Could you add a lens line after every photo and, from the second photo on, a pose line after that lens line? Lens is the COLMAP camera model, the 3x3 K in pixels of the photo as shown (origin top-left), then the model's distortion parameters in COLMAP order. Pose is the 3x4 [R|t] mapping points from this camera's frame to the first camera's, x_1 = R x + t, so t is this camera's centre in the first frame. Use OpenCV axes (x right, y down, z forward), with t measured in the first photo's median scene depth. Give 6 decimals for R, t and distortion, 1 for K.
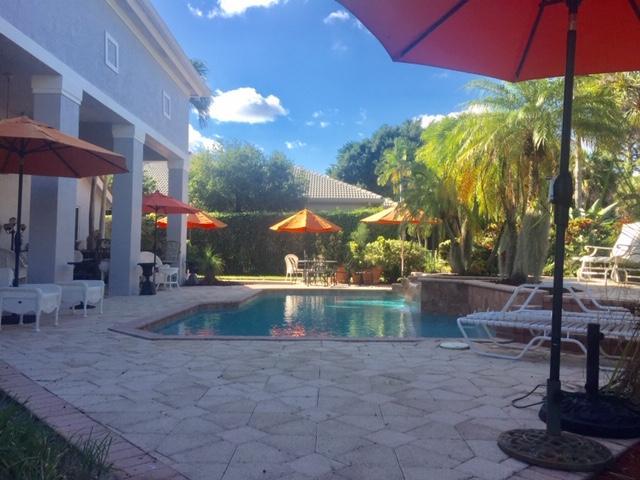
lens RADIAL K [[543.5, 0, 322.7], [0, 543.5, 235.1], [0, 0, 1]] dist [0.063368, -0.093209]
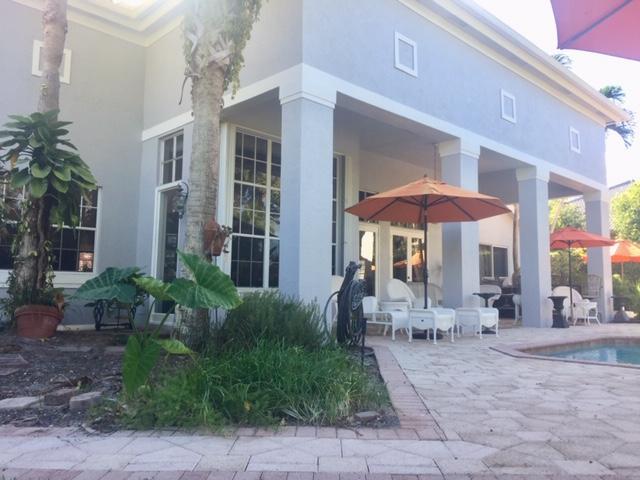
lens RADIAL K [[543.5, 0, 322.7], [0, 543.5, 235.1], [0, 0, 1]] dist [0.063368, -0.093209]
pose [[0.706604, -0.084193, -0.702582, 0.099948], [0.031741, 0.995668, -0.087392, 0.012517], [0.706897, 0.039451, 0.706216, -0.041171]]
